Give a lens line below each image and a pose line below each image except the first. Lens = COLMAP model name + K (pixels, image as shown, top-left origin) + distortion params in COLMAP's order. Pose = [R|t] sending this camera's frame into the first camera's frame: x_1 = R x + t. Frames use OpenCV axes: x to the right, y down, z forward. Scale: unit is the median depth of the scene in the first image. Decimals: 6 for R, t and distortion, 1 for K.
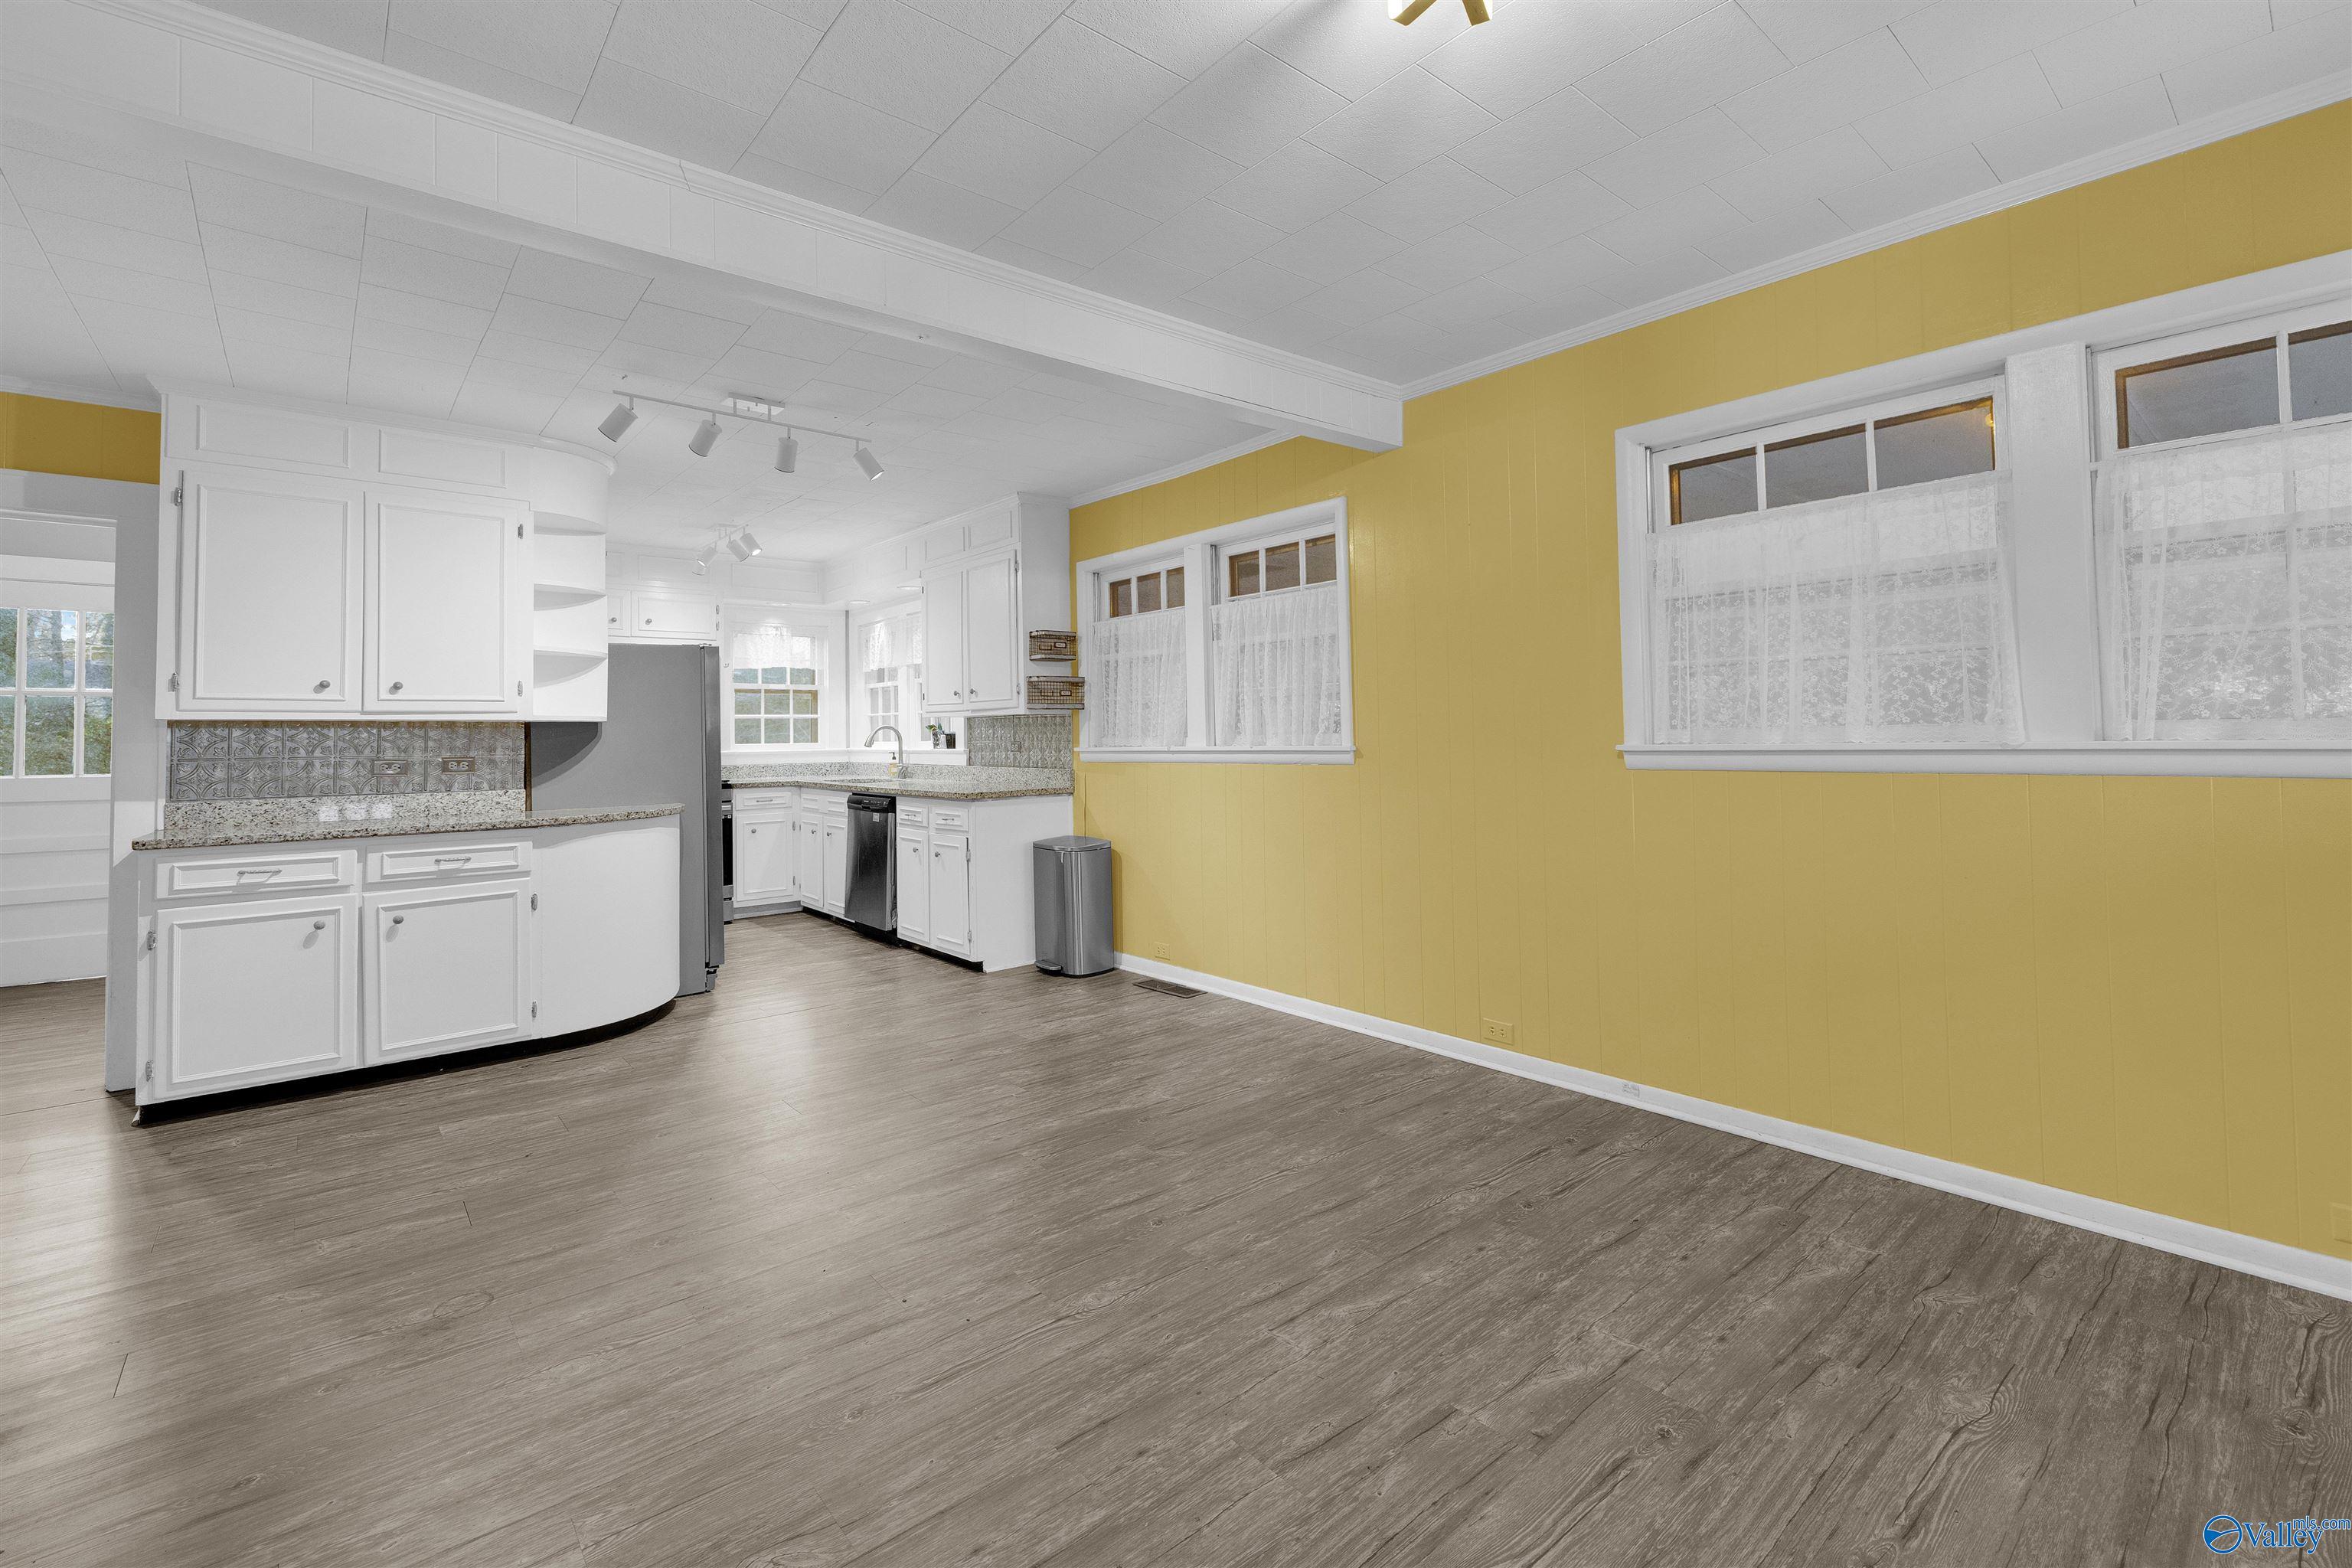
lens RADIAL K [[1011.8, 0, 1166.1], [0, 1011.8, 713.1], [0, 0, 1]] dist [0.002043, 0.000418]
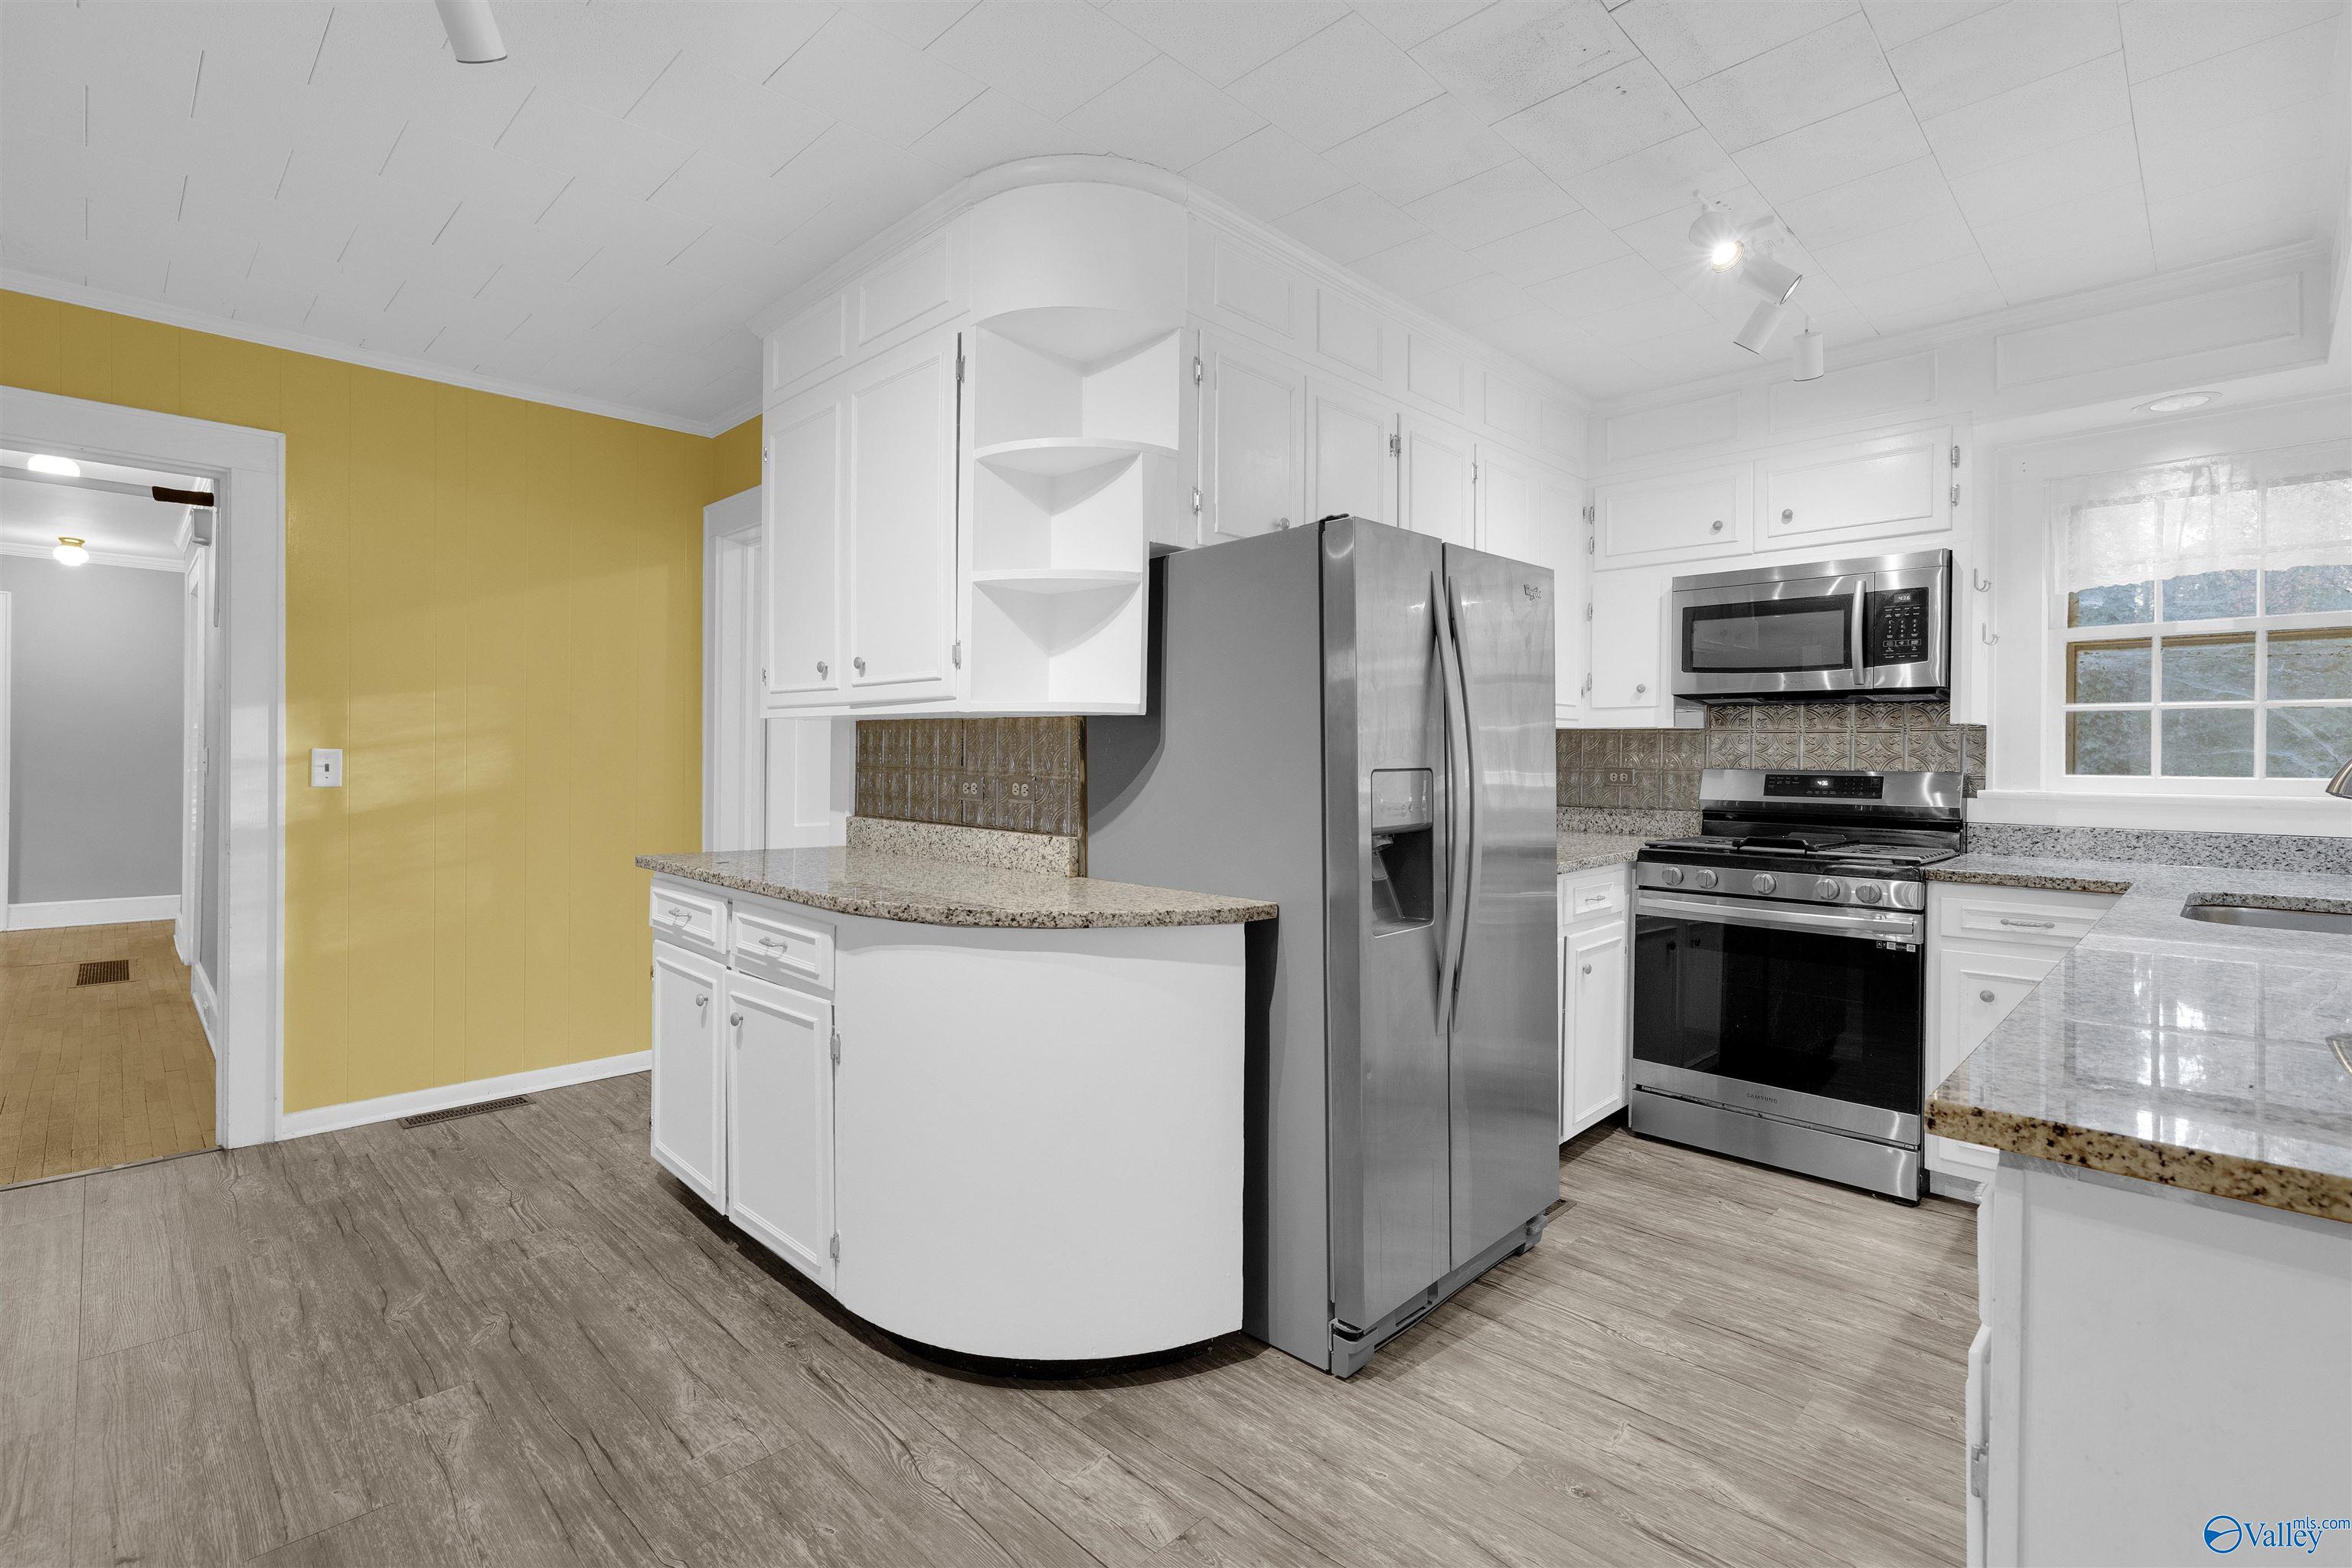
lens RADIAL K [[1074.1, 0, 1179.5], [0, 1074.1, 756.3], [0, 0, 1]] dist [-0.002172, 0.000099]
pose [[0.093276, 0.012781, -0.995558, -0.038509], [0.009399, 0.999862, 0.013717, 0.023308], [0.995596, -0.010636, 0.093143, 1.018898]]
